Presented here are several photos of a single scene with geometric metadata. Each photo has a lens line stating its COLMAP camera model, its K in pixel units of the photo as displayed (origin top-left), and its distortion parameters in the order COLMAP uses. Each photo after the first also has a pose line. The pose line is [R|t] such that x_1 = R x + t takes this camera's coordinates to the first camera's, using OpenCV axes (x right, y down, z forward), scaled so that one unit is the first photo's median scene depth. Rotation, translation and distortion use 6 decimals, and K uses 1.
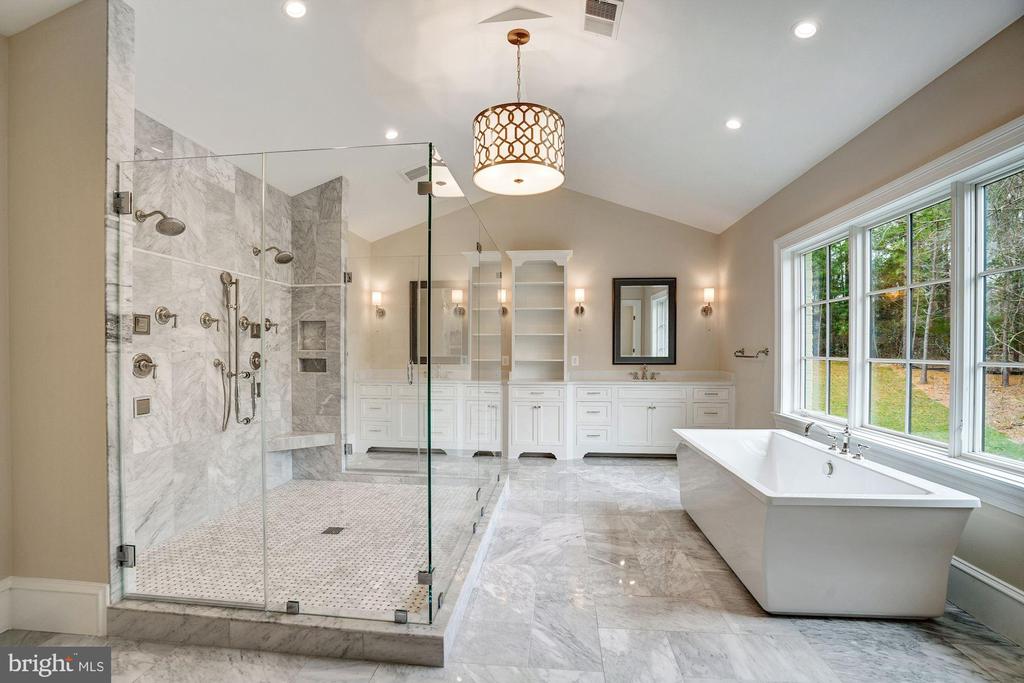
lens RADIAL K [[467.9, 0, 502.2], [0, 467.9, 348.5], [0, 0, 1]] dist [-0.004167, -0.000214]
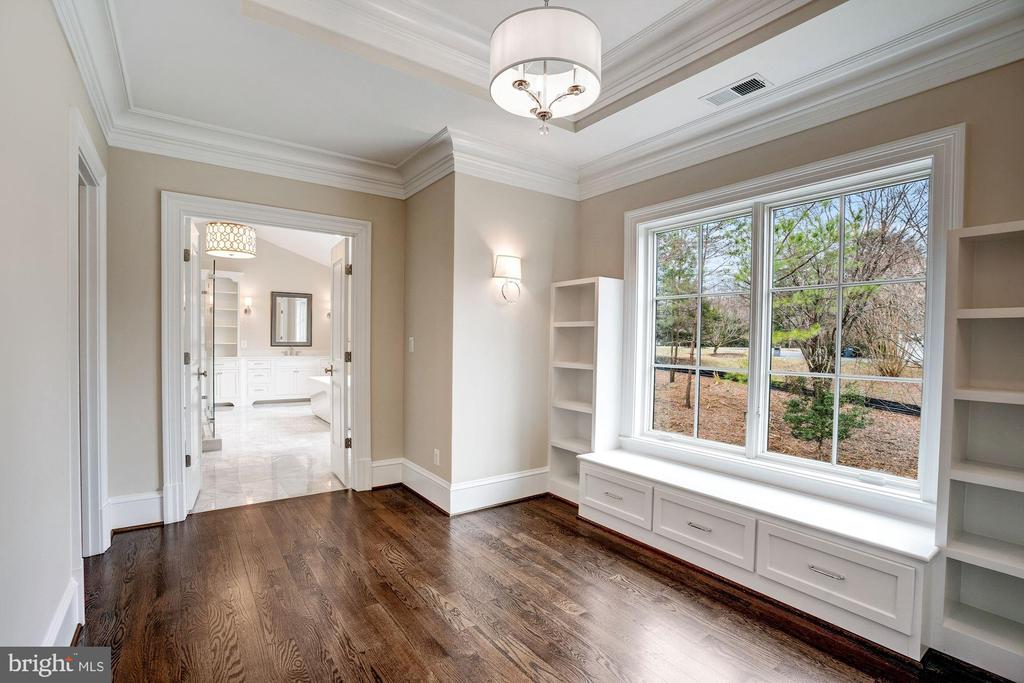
lens RADIAL K [[467.9, 0, 504.7], [0, 467.9, 347.6], [0, 0, 1]] dist [-0.004167, -0.000214]
pose [[0.741342, -0.001830, 0.671125, -0.239813], [-0.016095, 0.999660, 0.020505, -0.006830], [-0.670935, -0.026003, 0.741060, -0.708420]]
